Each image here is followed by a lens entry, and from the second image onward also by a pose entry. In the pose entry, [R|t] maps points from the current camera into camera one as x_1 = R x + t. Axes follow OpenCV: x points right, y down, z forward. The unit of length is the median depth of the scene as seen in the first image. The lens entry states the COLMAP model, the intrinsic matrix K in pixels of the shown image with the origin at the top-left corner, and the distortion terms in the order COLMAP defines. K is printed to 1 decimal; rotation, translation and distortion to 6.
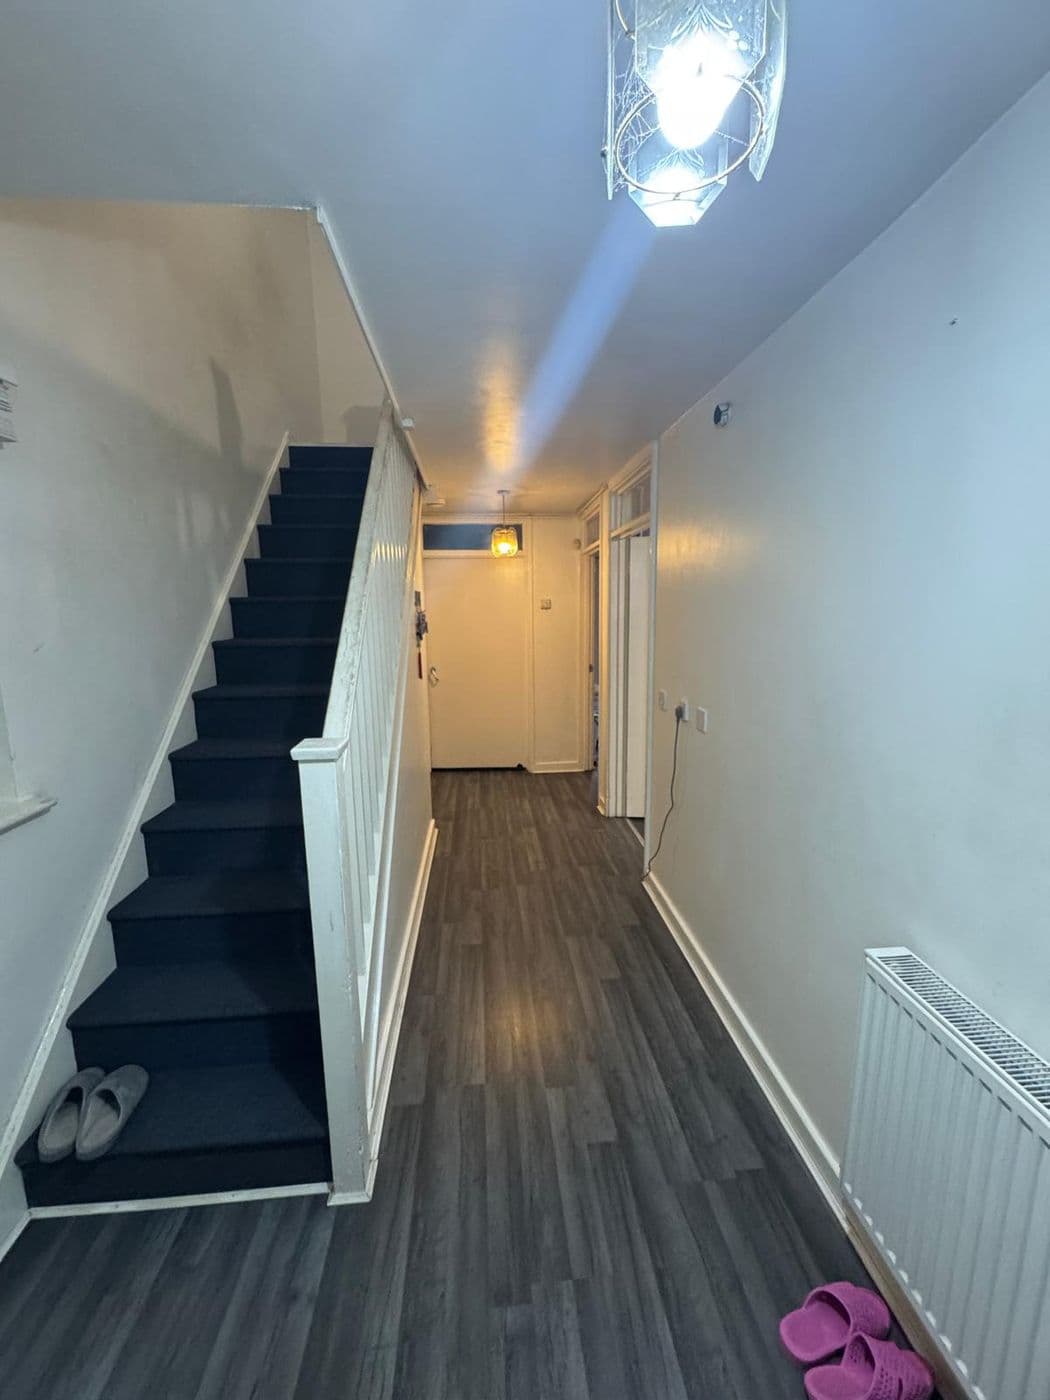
lens RADIAL K [[555.2, 0, 533.2], [0, 555.2, 696.9], [0, 0, 1]] dist [0.000355, 0.000330]
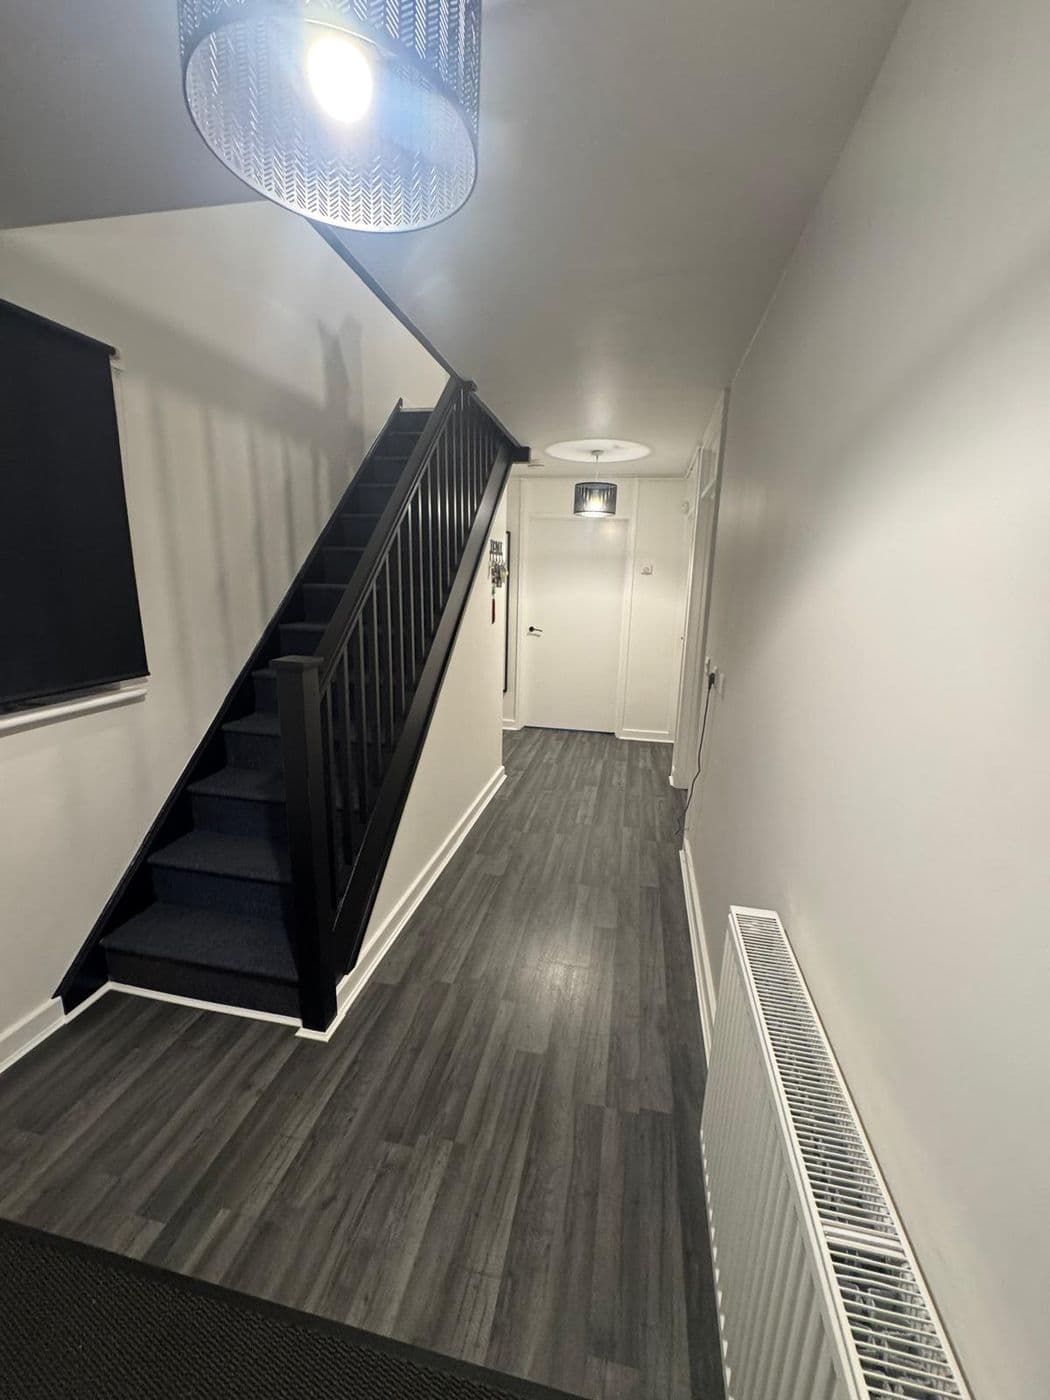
lens RADIAL K [[555.2, 0, 538.3], [0, 555.2, 703.9], [0, 0, 1]] dist [0.000355, 0.000330]
pose [[0.961140, 0.101719, -0.256637, 0.276072], [-0.085363, 0.993589, 0.074115, 0.033375], [0.262530, -0.049328, 0.963662, -0.007498]]
